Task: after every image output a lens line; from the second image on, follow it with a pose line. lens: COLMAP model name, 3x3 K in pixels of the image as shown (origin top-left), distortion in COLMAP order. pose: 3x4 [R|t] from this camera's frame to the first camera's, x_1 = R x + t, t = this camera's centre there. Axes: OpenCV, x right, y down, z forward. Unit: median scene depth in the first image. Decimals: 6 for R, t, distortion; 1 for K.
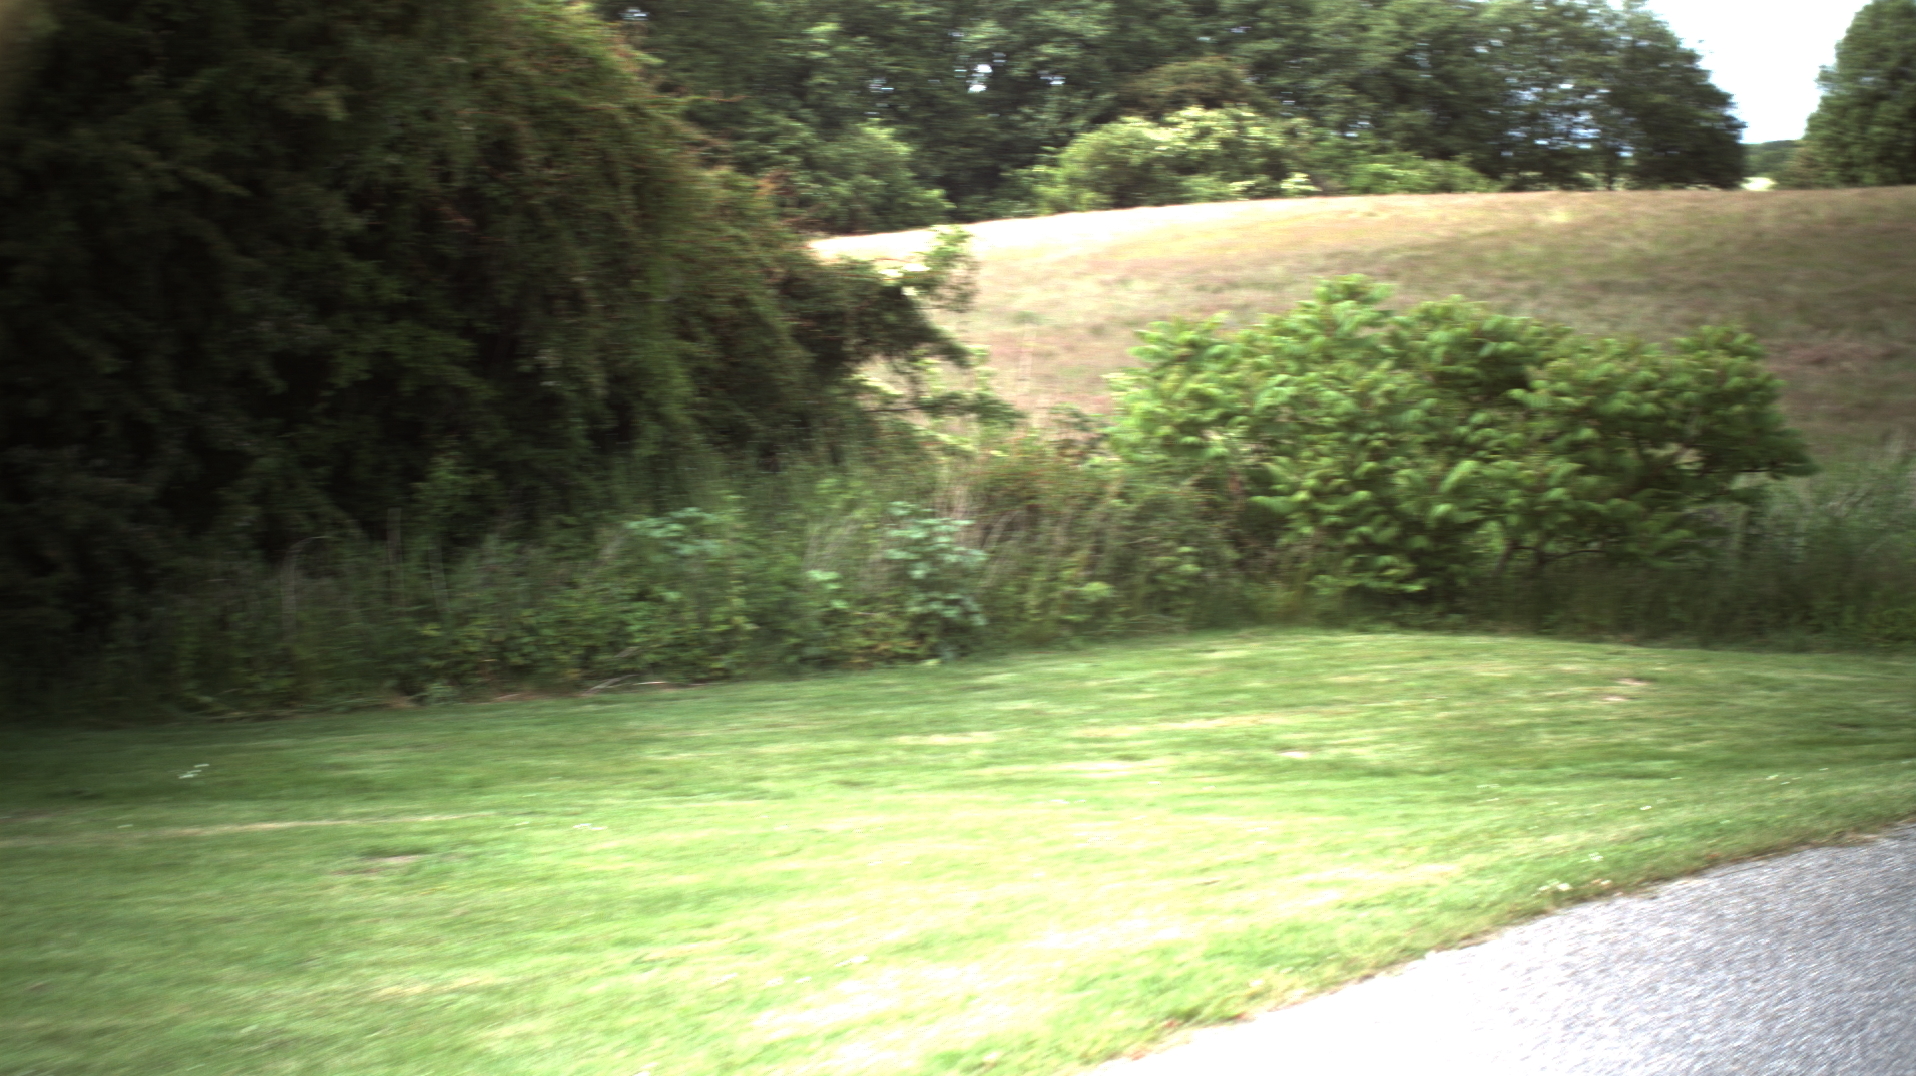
lens RADIAL K [[3407.4, 0, 958.3], [0, 3407.4, 540.4], [0, 0, 1]] dist [-0.260935, 0.000000]
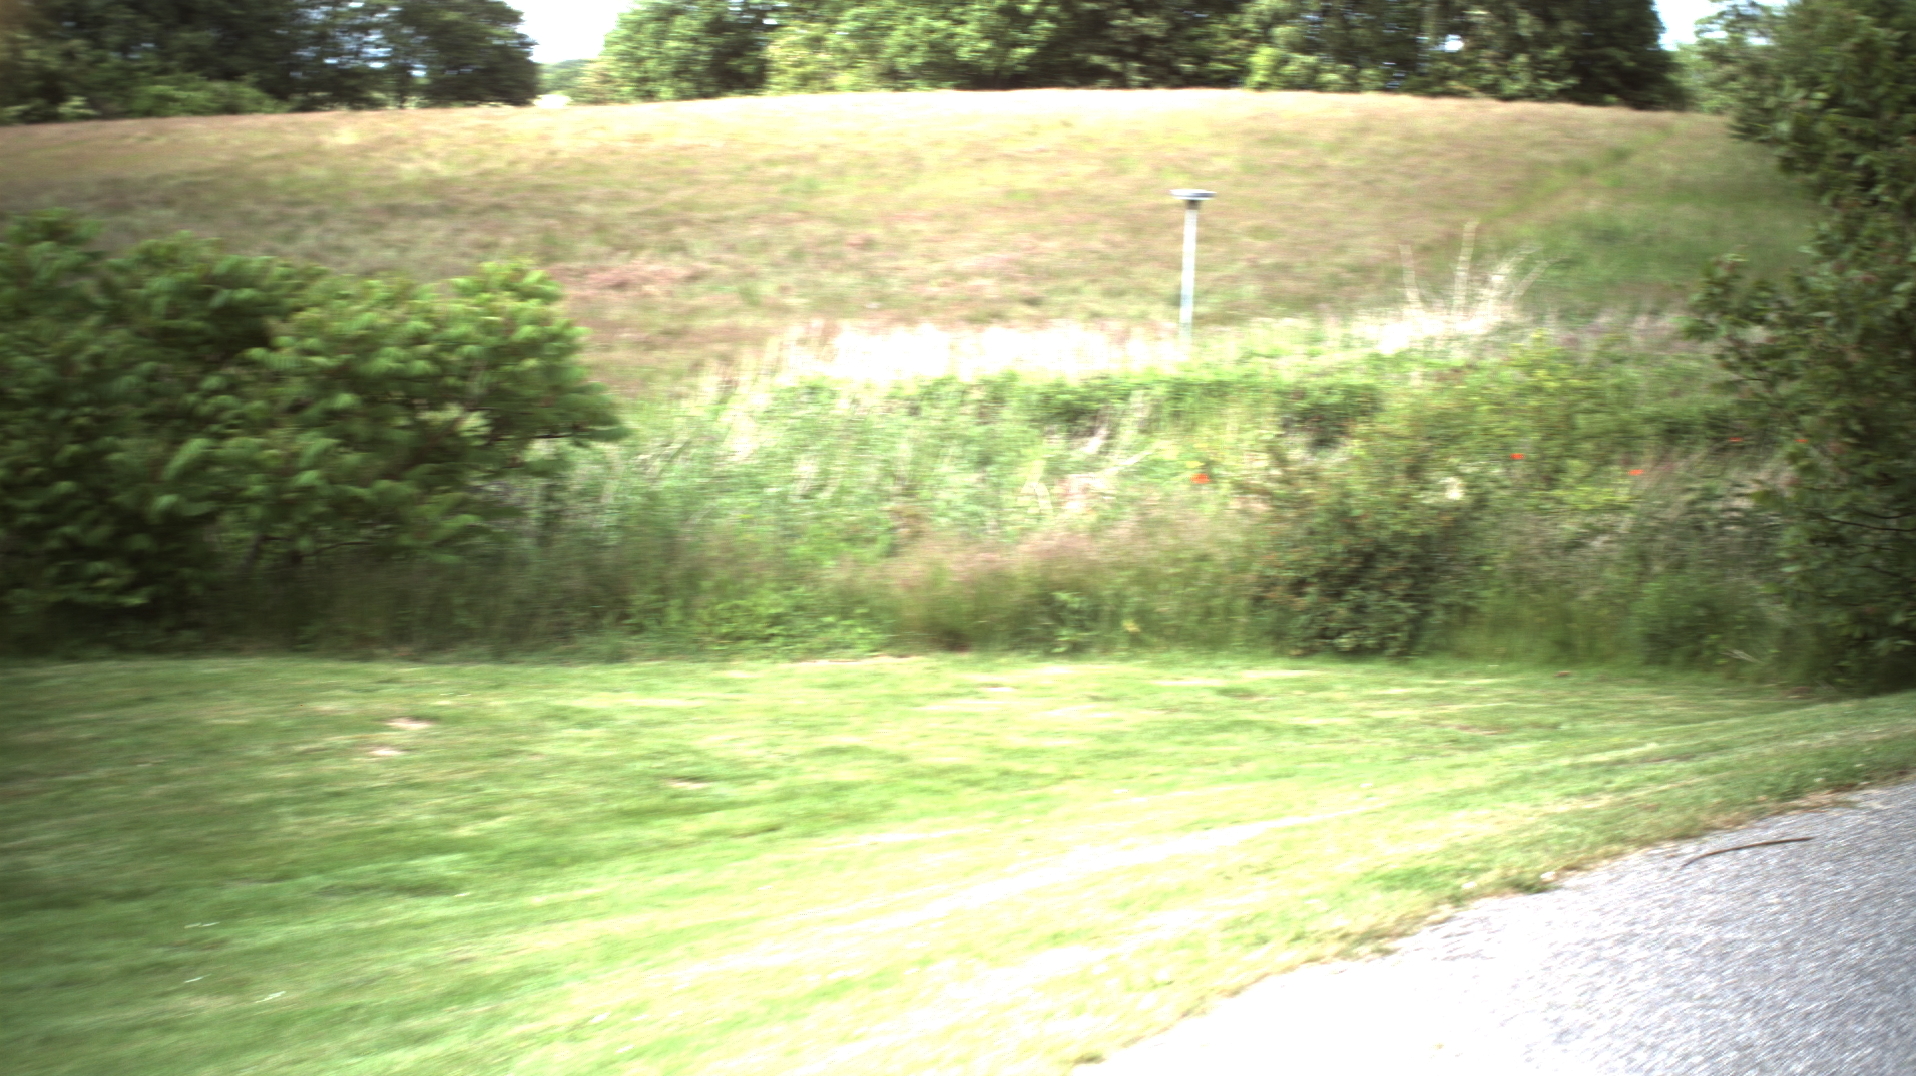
lens RADIAL K [[3407.4, 0, 963.4], [0, 3407.4, 526.1], [0, 0, 1]] dist [-0.260935, 0.000000]
pose [[0.938105, -0.035525, 0.344524, 0.044335], [0.029003, 0.999290, 0.024066, -0.016146], [-0.345134, -0.012584, 0.938469, 0.185243]]
